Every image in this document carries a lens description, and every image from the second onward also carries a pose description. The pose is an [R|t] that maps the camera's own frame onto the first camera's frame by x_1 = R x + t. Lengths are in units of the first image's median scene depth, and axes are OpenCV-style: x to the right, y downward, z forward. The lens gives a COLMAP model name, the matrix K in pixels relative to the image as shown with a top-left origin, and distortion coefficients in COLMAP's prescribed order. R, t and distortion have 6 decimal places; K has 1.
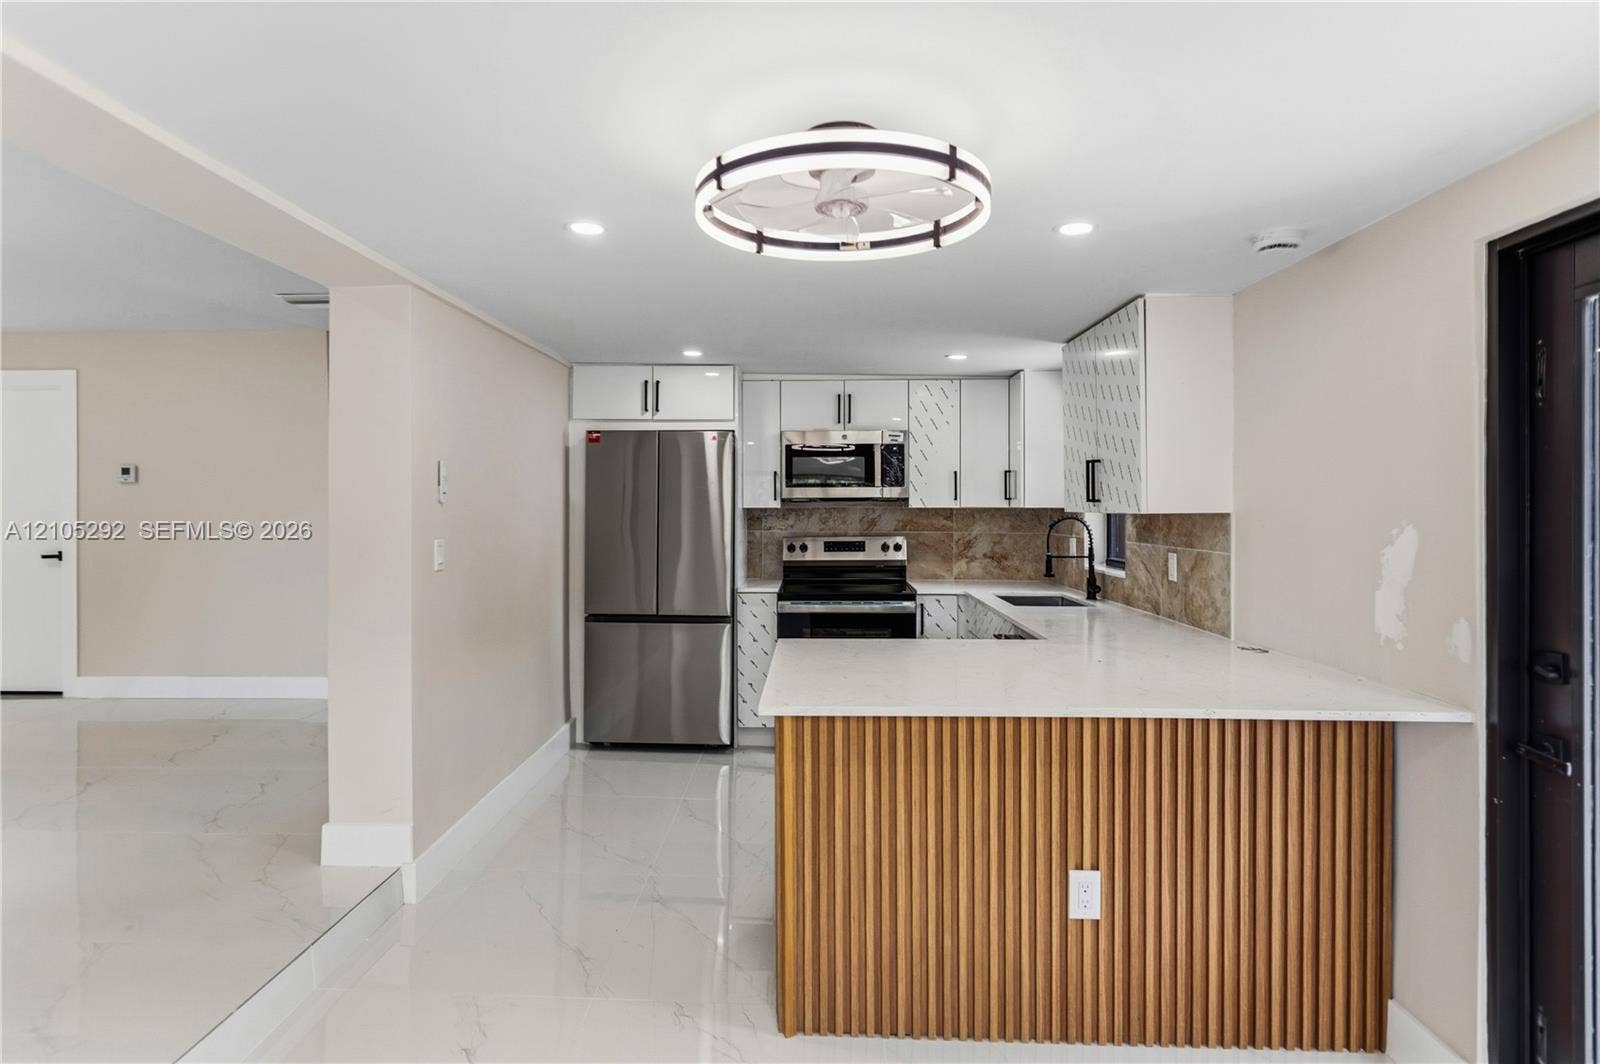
lens RADIAL K [[839.3, 0, 782.3], [0, 839.3, 512.3], [0, 0, 1]] dist [0.001387, 0.000715]
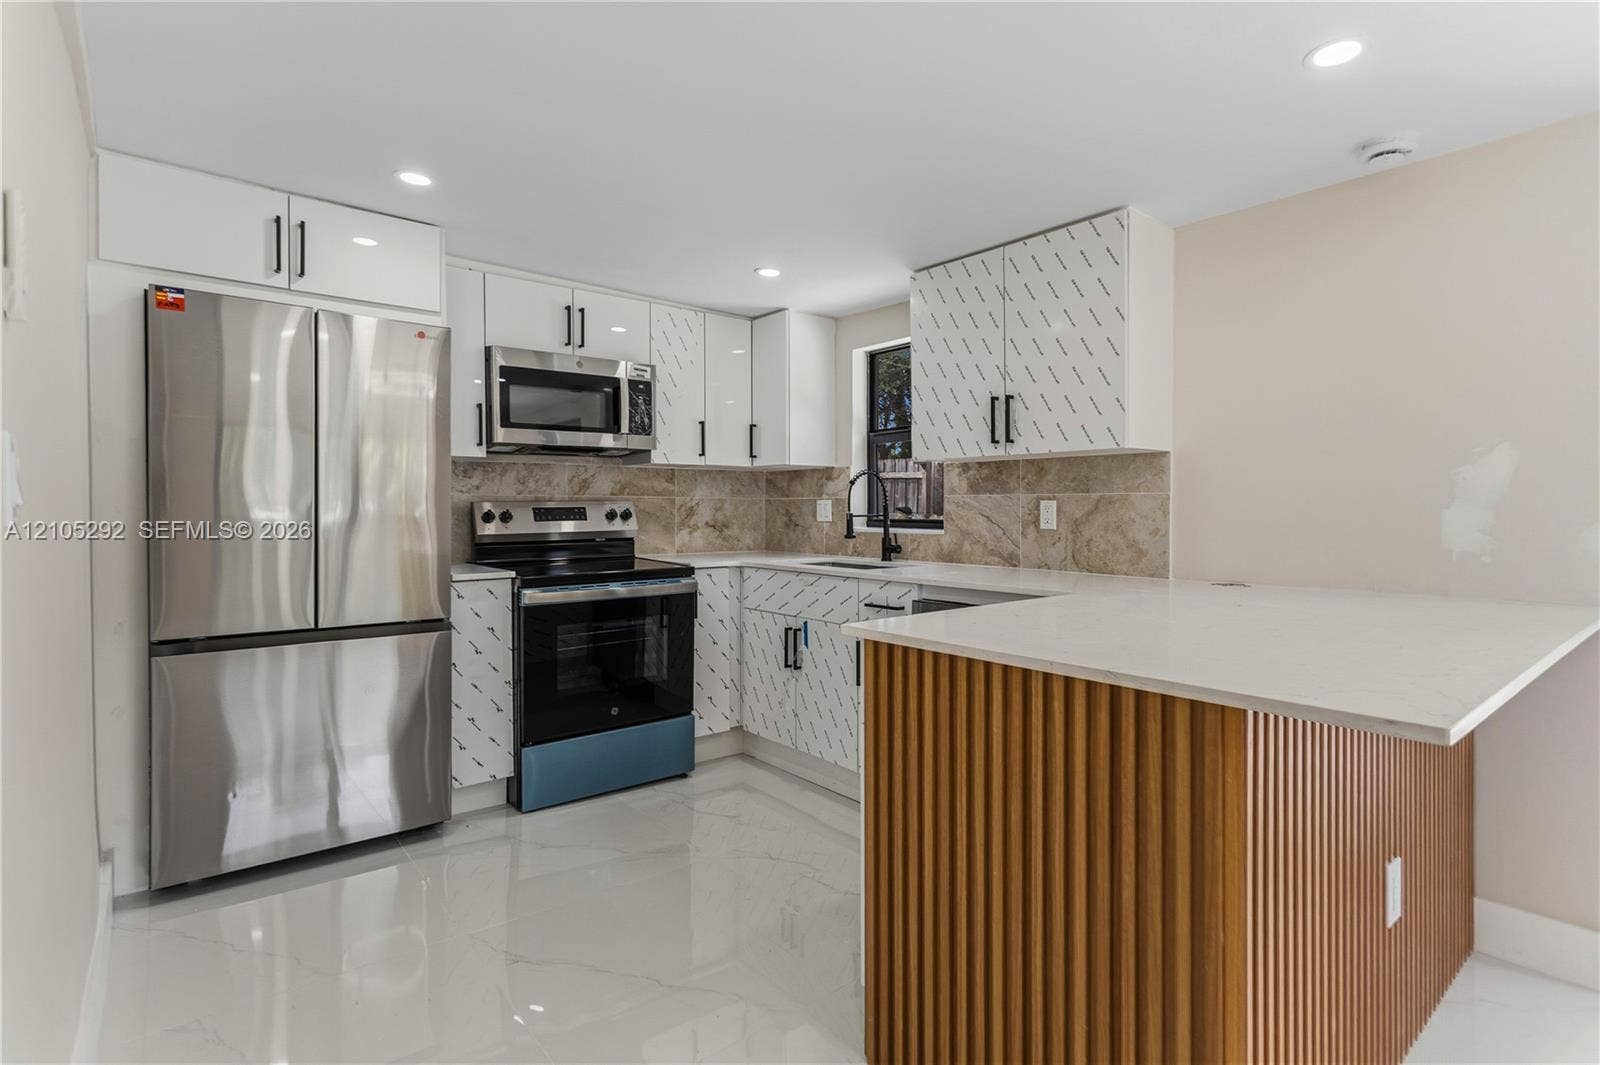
lens RADIAL K [[775.0, 0, 792.2], [0, 775.0, 514.3], [0, 0, 1]] dist [0.004105, 0.000805]
pose [[0.749812, -0.007413, 0.661609, -0.240002], [0.005404, 0.999972, 0.005080, 0.040452], [-0.661629, -0.000234, 0.749832, 0.363908]]
